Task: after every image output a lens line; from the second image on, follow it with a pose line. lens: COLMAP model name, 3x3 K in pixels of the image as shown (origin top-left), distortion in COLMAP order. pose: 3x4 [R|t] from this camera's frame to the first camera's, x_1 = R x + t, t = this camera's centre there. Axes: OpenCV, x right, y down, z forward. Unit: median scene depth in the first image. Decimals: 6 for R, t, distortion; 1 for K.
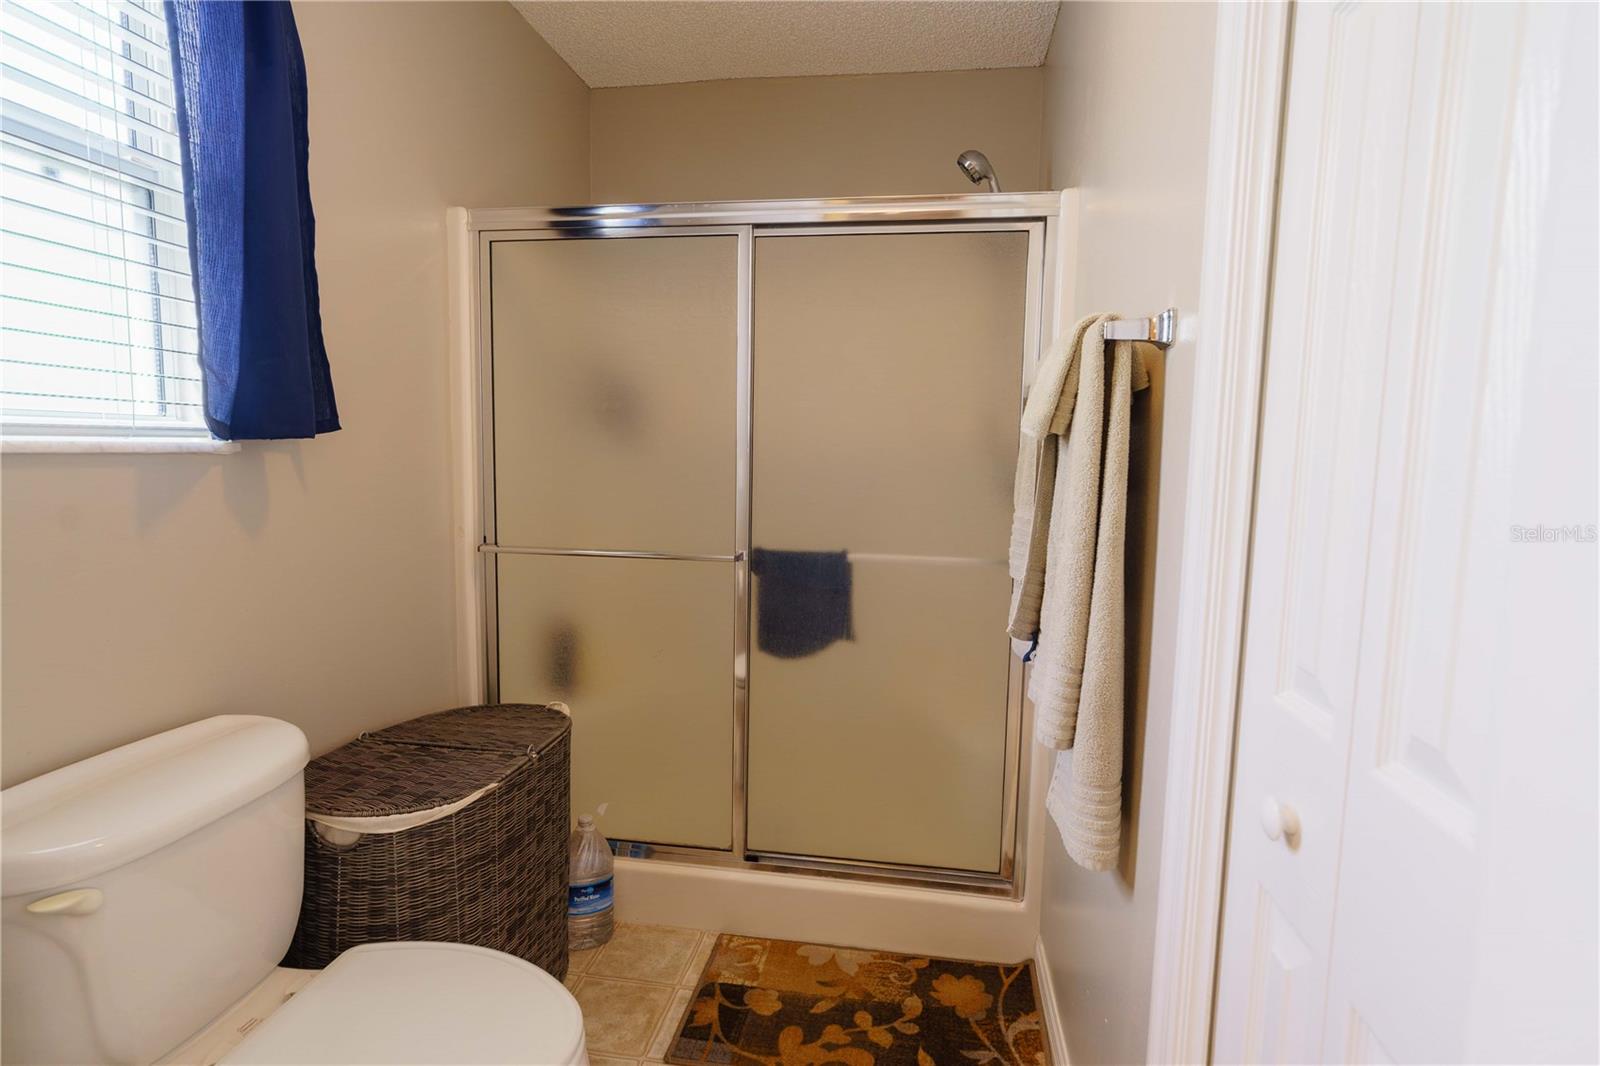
lens RADIAL K [[779.9, 0, 797.2], [0, 779.9, 525.7], [0, 0, 1]] dist [0.011883, 0.000016]
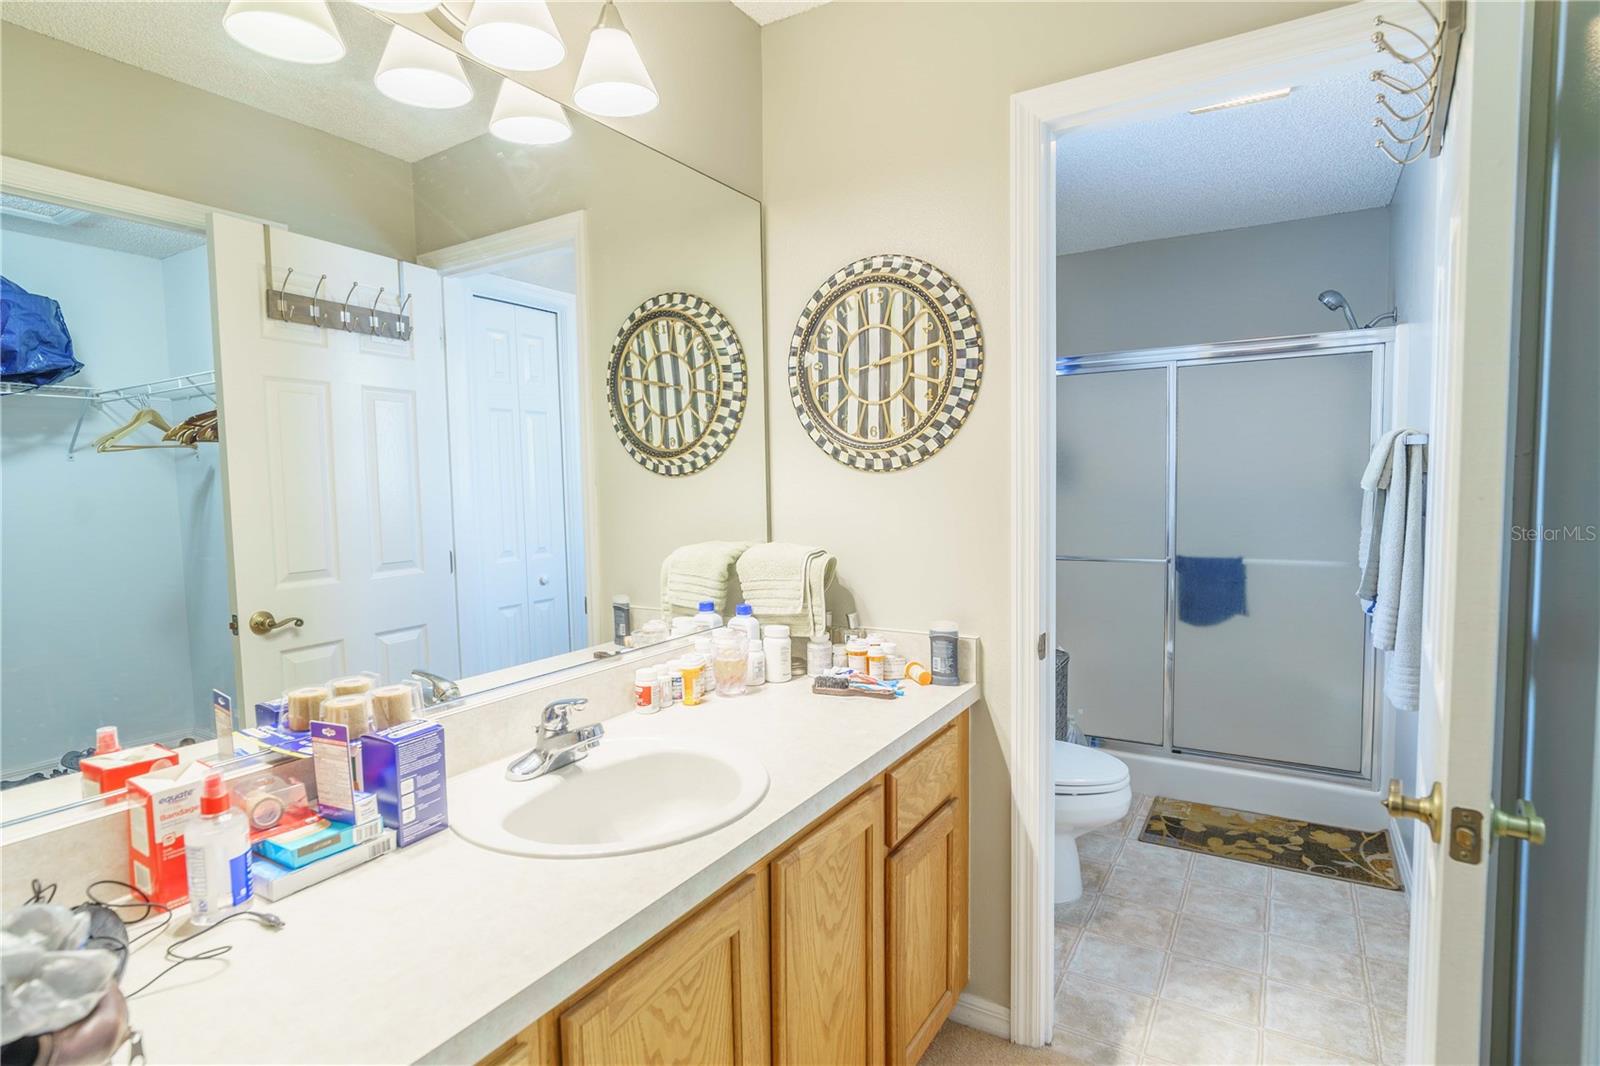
lens RADIAL K [[755.8, 0, 835.8], [0, 755.8, 532.3], [0, 0, 1]] dist [-0.000513, 0.000223]
pose [[0.932042, -0.011575, -0.362166, -0.157640], [0.000589, 0.999537, -0.030430, 0.028954], [0.362350, 0.028149, 0.931617, -0.767370]]
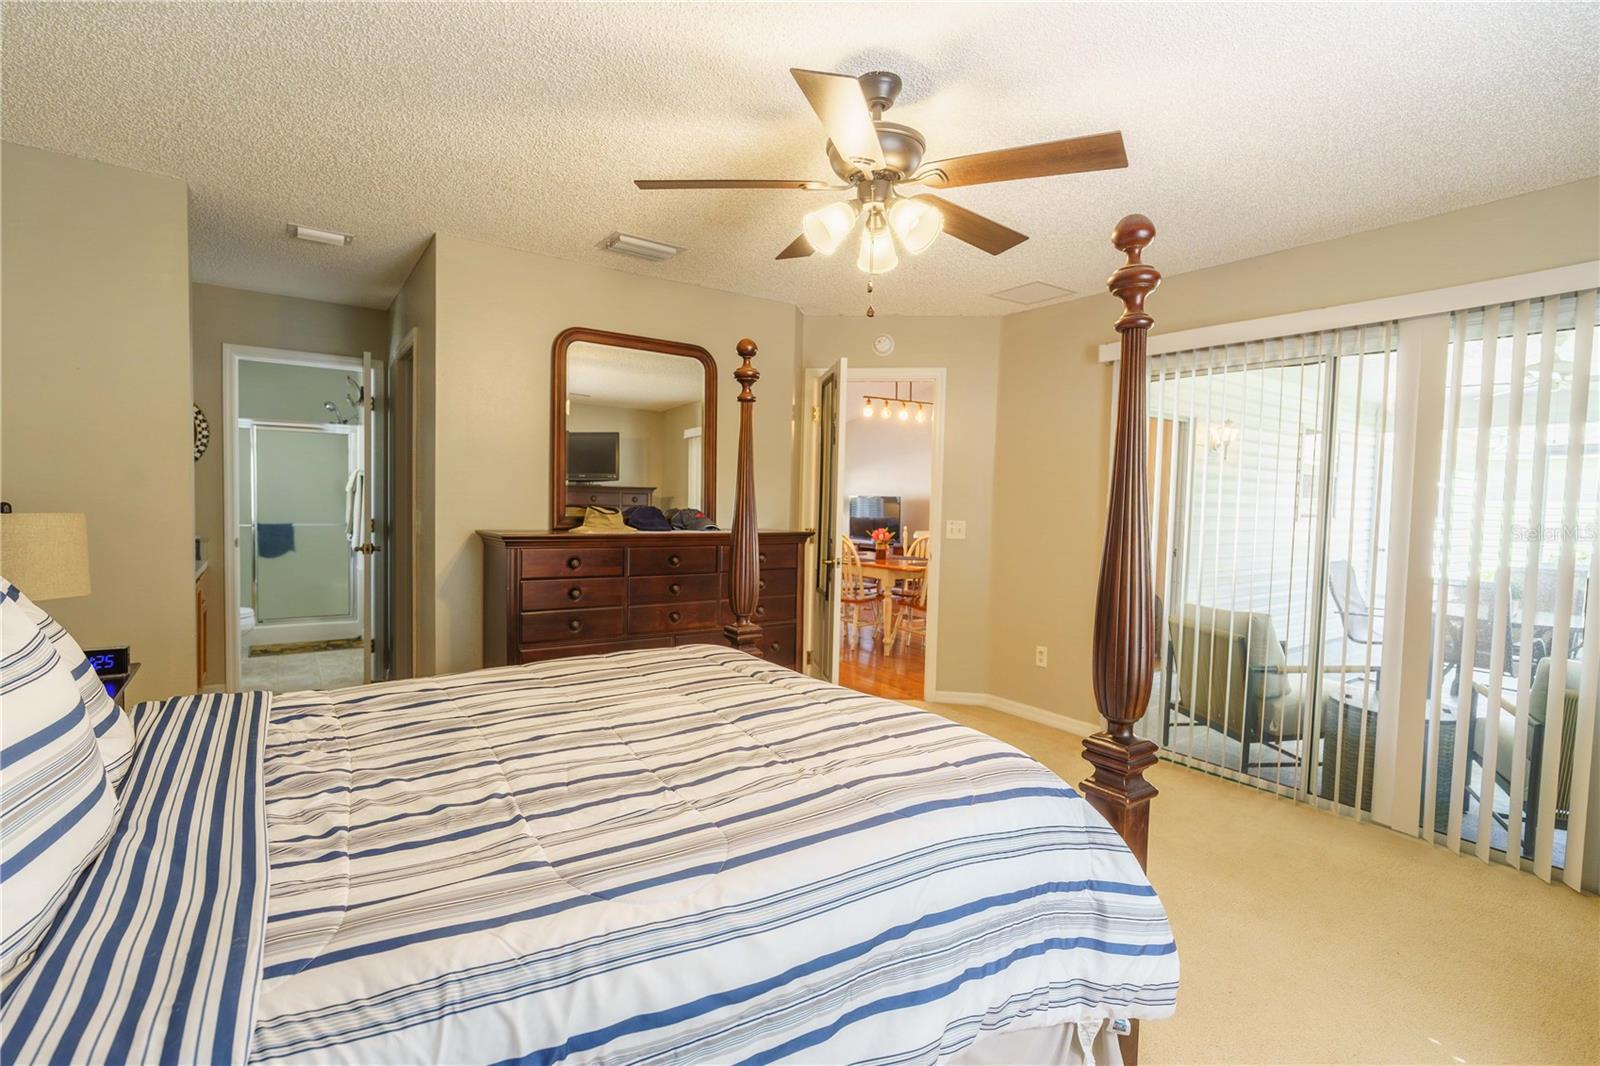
lens RADIAL K [[771.2, 0, 833.8], [0, 771.2, 548.7], [0, 0, 1]] dist [-0.028405, 0.012306]
pose [[0.682439, -0.043375, 0.729654, -0.777069], [0.054896, 0.998460, 0.008011, 0.253965], [-0.728878, 0.034588, 0.683769, -3.071044]]
